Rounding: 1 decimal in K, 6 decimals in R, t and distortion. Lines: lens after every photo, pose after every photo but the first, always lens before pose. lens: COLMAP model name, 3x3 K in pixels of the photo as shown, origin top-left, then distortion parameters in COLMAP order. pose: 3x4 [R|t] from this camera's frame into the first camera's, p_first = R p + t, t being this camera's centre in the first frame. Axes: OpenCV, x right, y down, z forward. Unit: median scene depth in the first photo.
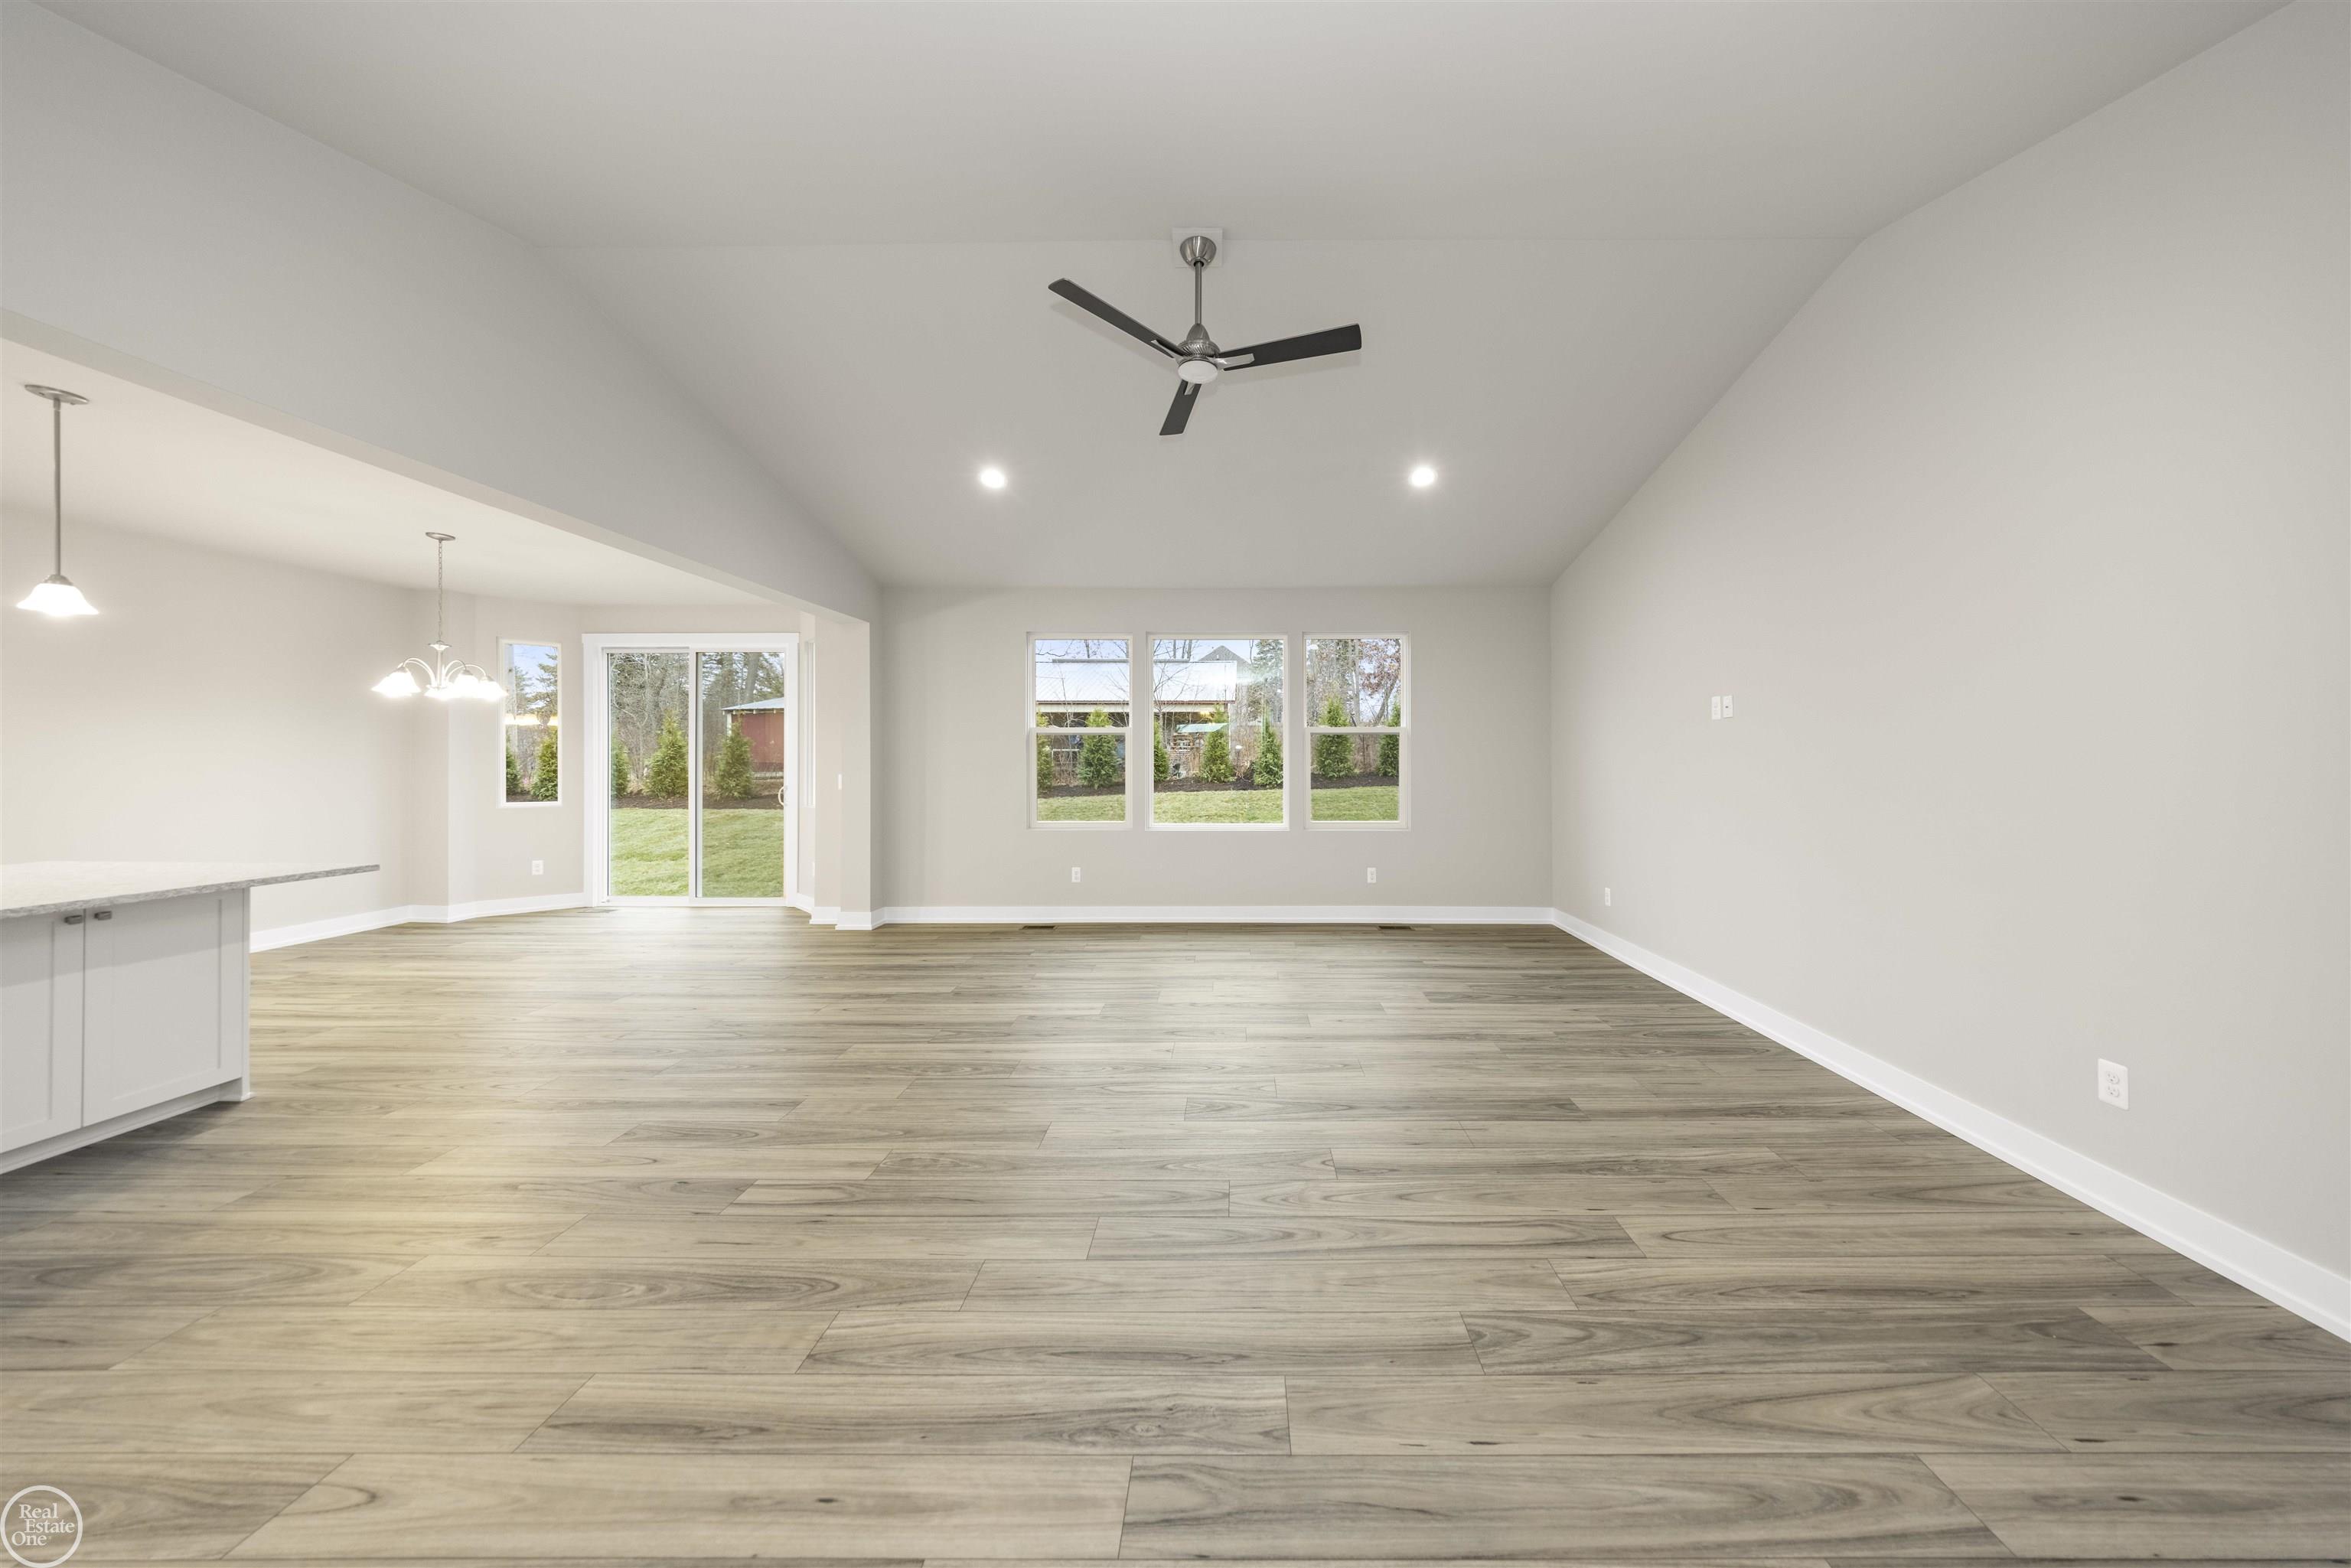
lens RADIAL K [[707.2, 0, 1261.8], [0, 707.2, 764.0], [0, 0, 1]] dist [0.005083, -0.000966]
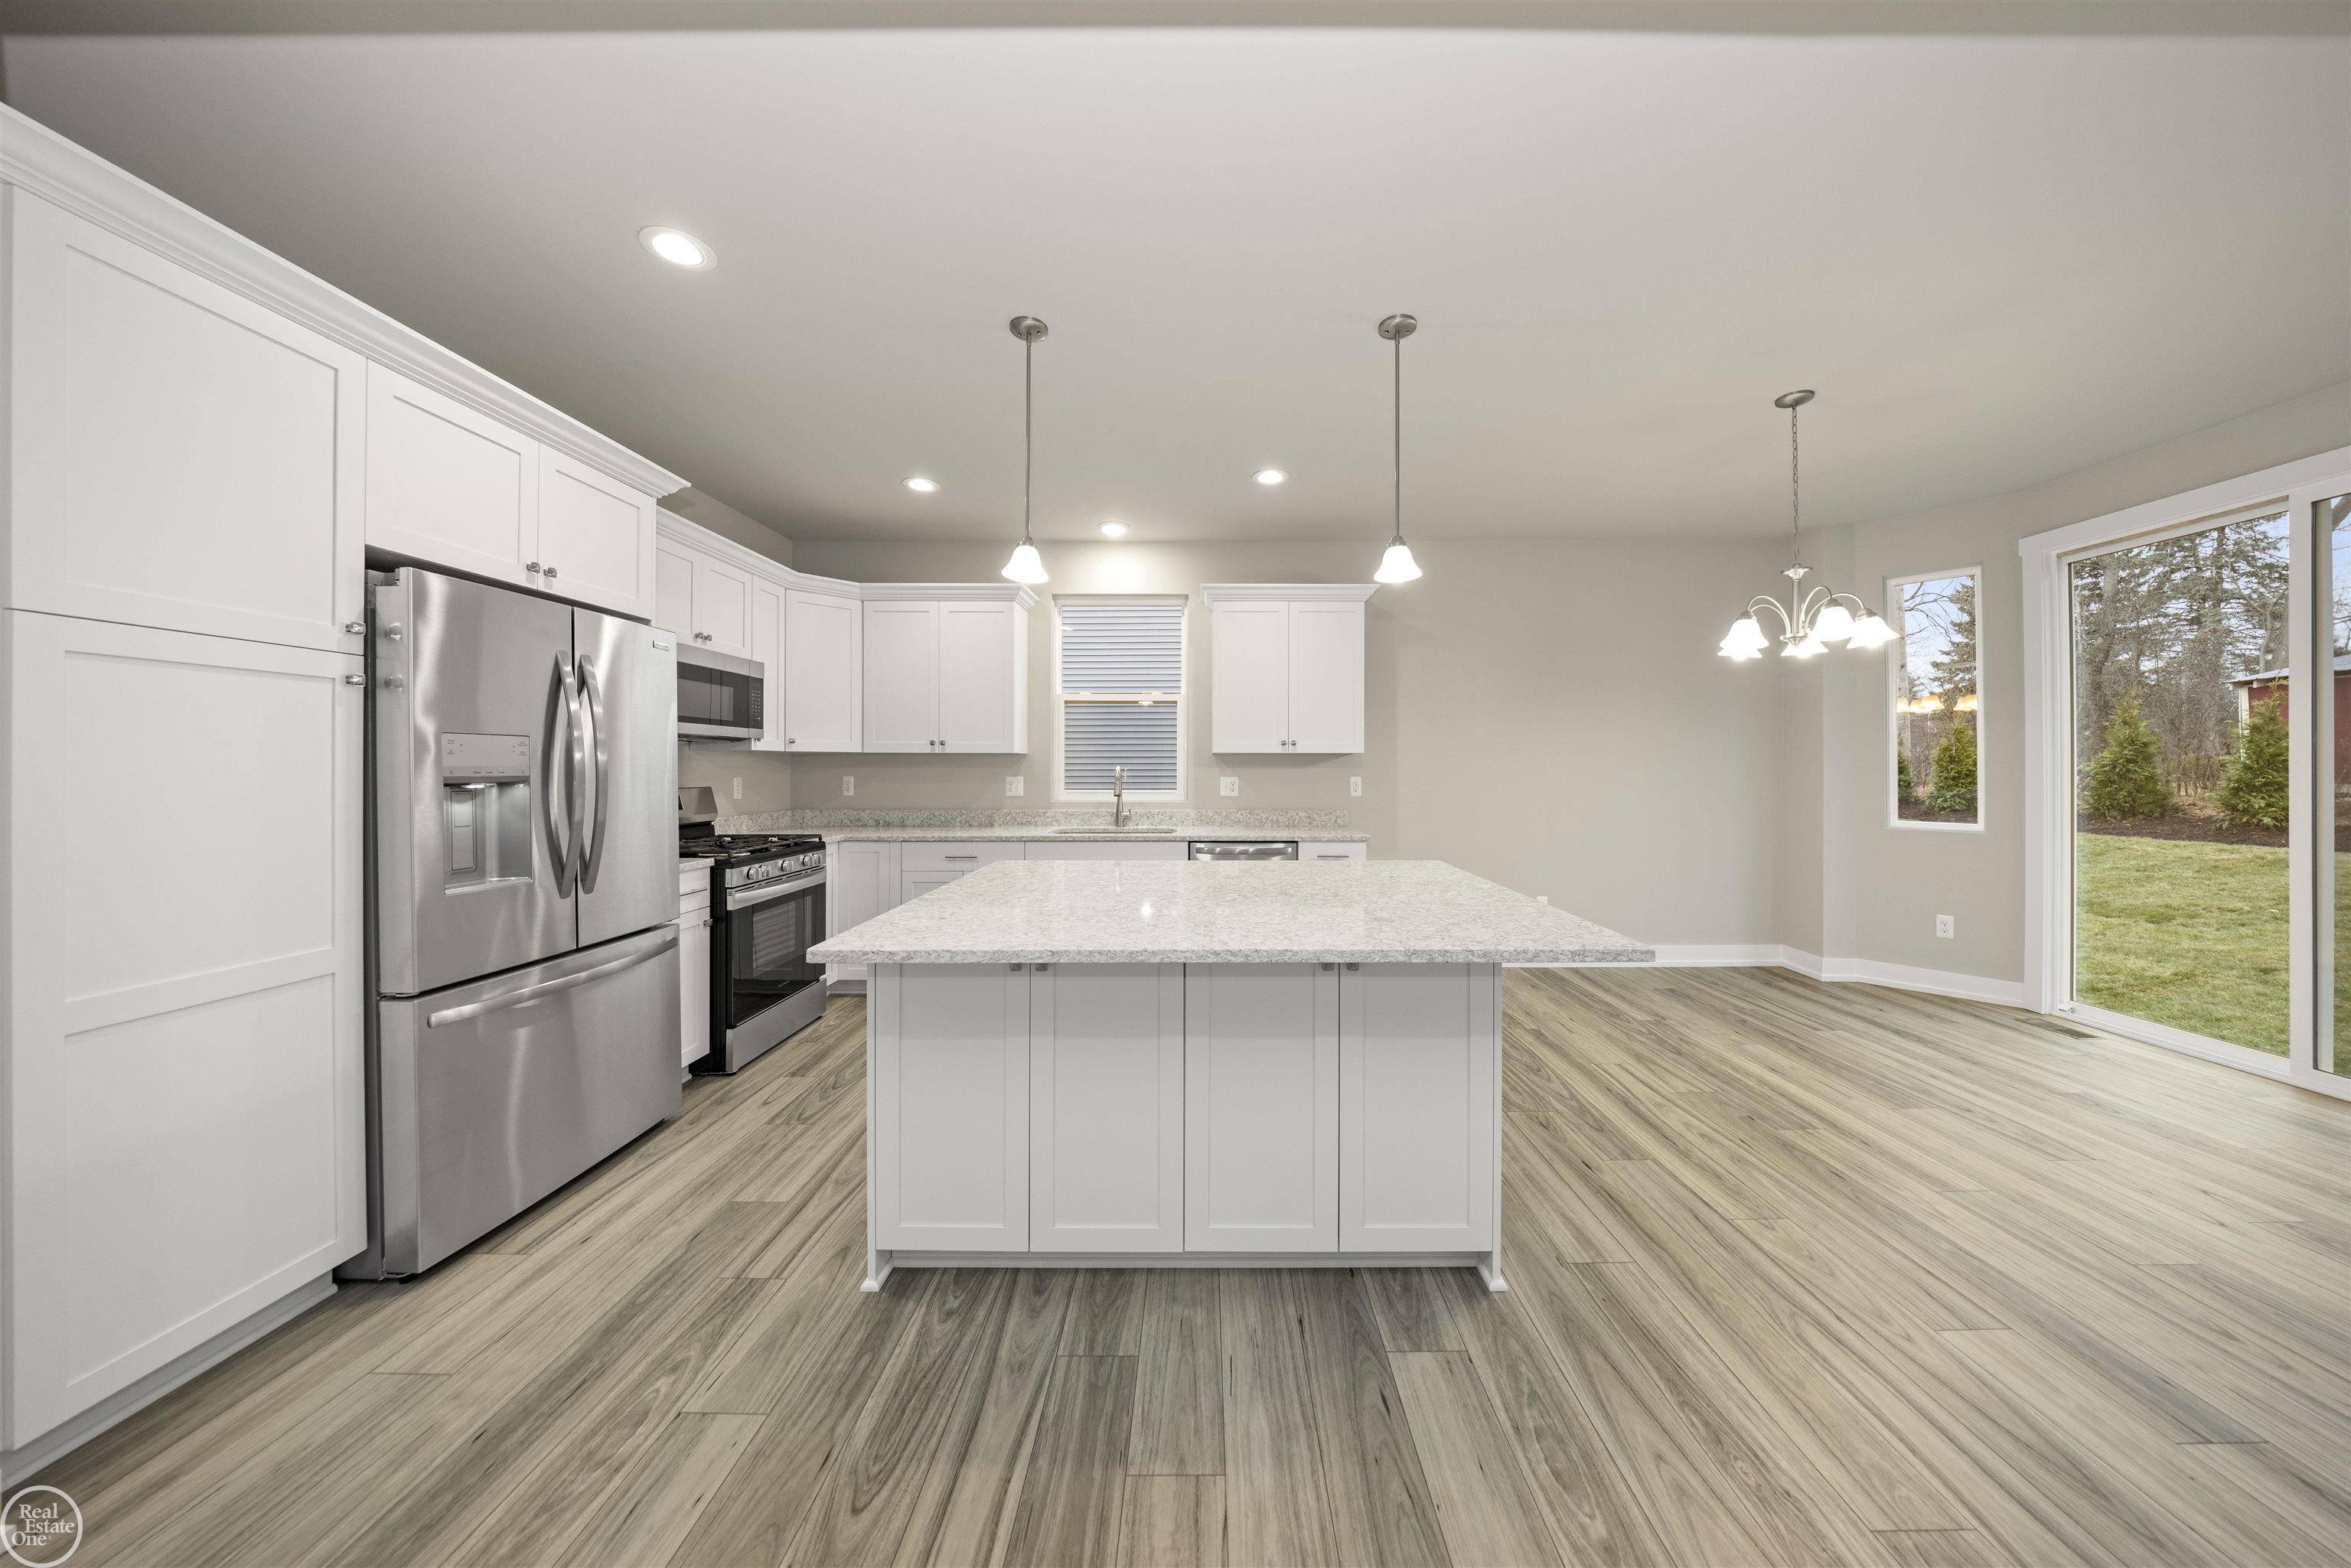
lens RADIAL K [[718.0, 0, 1184.0], [0, 718.0, 766.9], [0, 0, 1]] dist [-0.004473, -0.000569]
pose [[-0.031097, -0.004581, -0.999506, -0.471408], [-0.002827, 0.999986, -0.004496, 0.010897], [0.999512, 0.002685, -0.031110, 0.444730]]
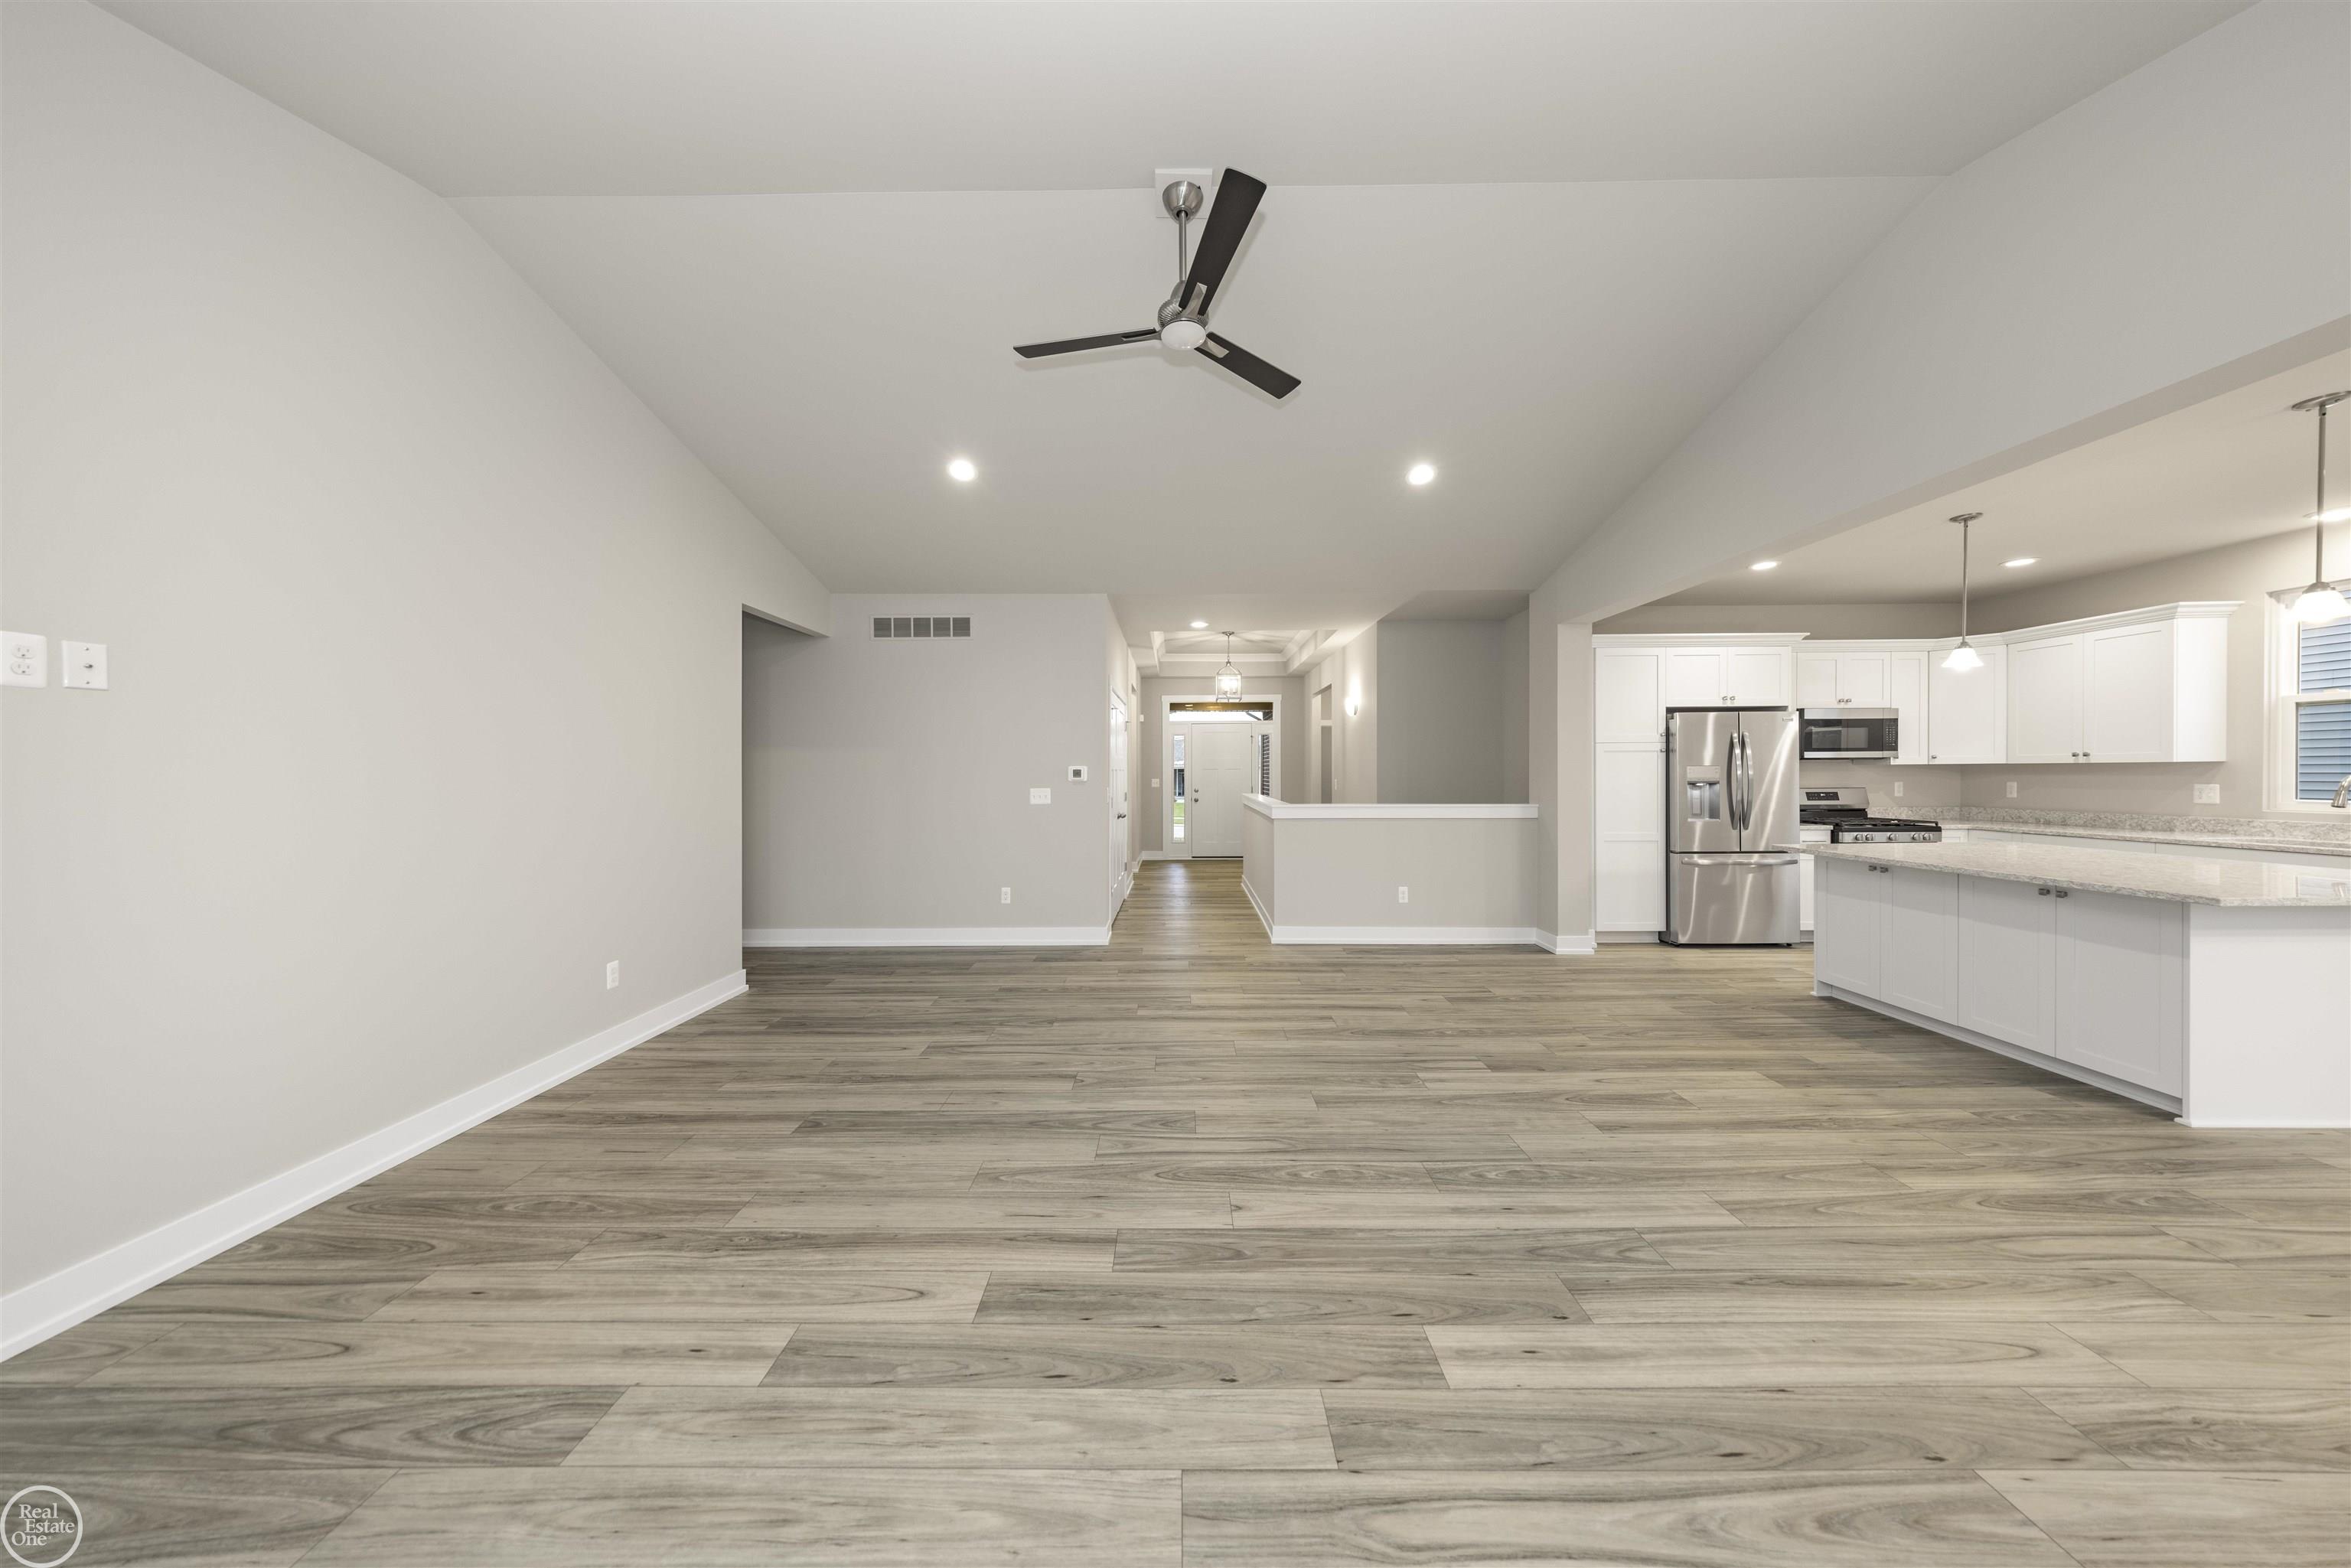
lens RADIAL K [[707.2, 0, 1188.7], [0, 707.2, 780.8], [0, 0, 1]] dist [0.005083, -0.000966]
pose [[-0.999677, 0.004405, 0.025021, -0.074736], [0.004786, 0.999873, 0.015174, -0.005785], [-0.024951, 0.015289, -0.999572, 1.187629]]
